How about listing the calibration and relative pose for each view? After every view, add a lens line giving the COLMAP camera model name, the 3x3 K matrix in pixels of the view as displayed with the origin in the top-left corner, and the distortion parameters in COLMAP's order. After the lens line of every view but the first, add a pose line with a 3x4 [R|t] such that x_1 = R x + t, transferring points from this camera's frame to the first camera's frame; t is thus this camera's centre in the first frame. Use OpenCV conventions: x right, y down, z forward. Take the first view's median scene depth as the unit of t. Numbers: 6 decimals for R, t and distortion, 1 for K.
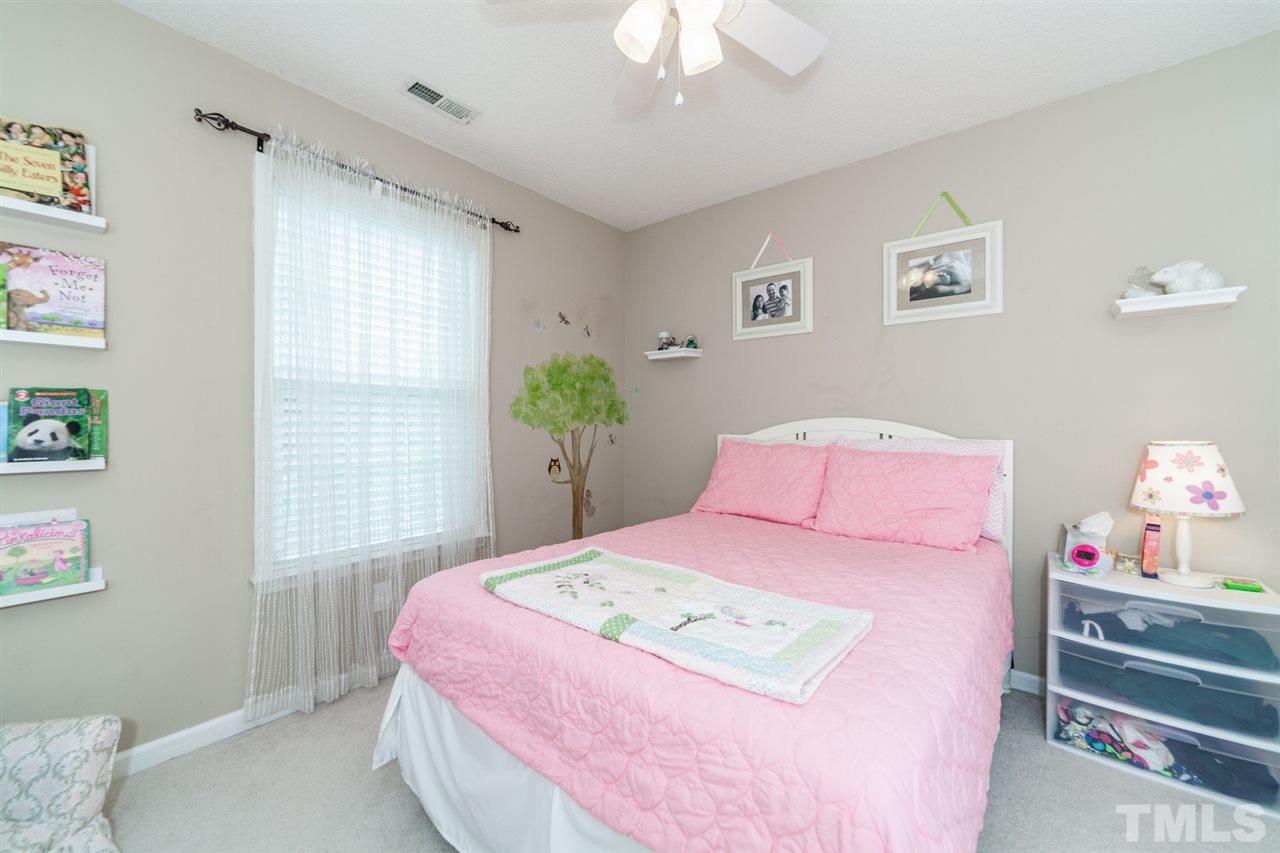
lens RADIAL K [[510.4, 0, 641.0], [0, 510.4, 424.2], [0, 0, 1]] dist [0.007405, 0.000142]
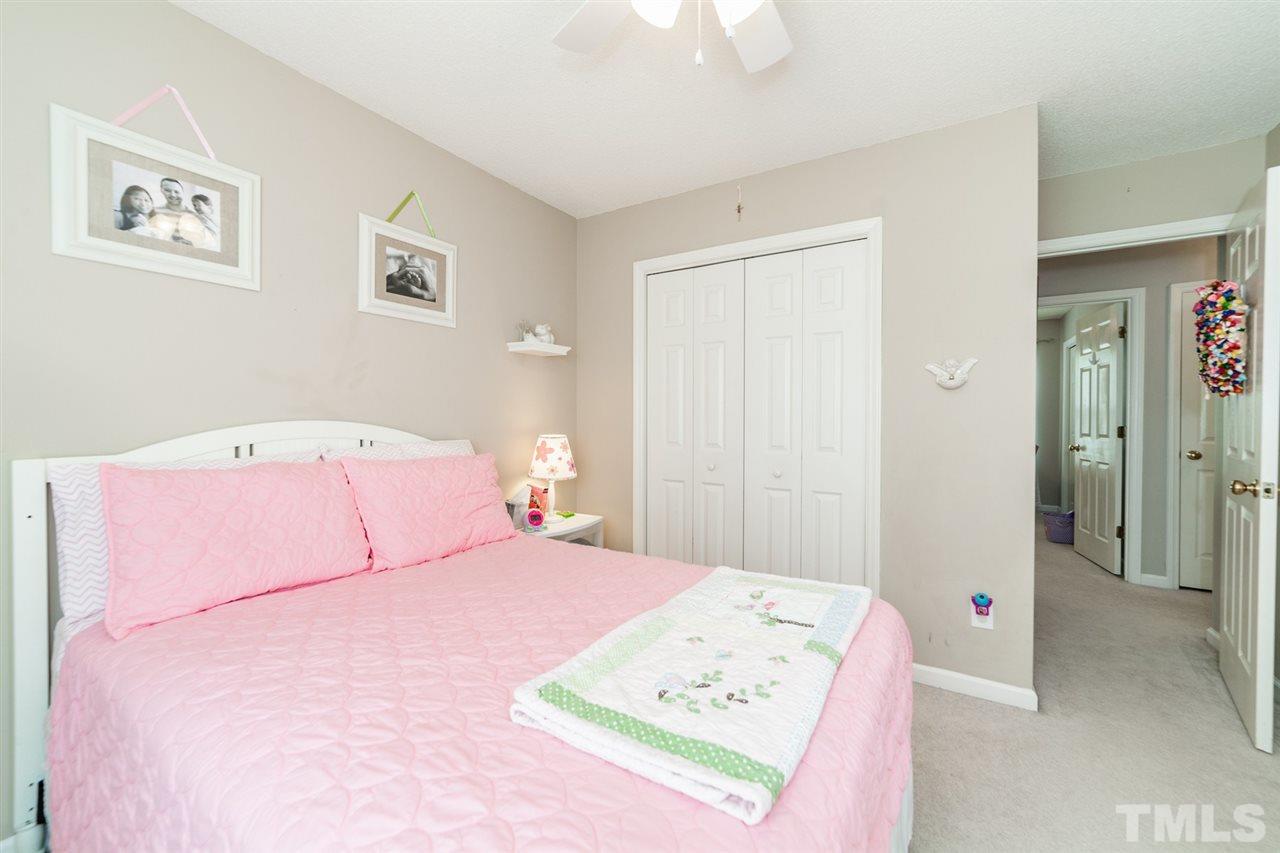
lens RADIAL K [[510.4, 0, 642.3], [0, 510.4, 420.1], [0, 0, 1]] dist [0.007405, 0.000142]
pose [[-0.131878, -0.009772, 0.991218, -0.442987], [0.003935, 0.999938, 0.010382, -0.022398], [-0.991258, 0.005270, -0.131832, 0.692783]]
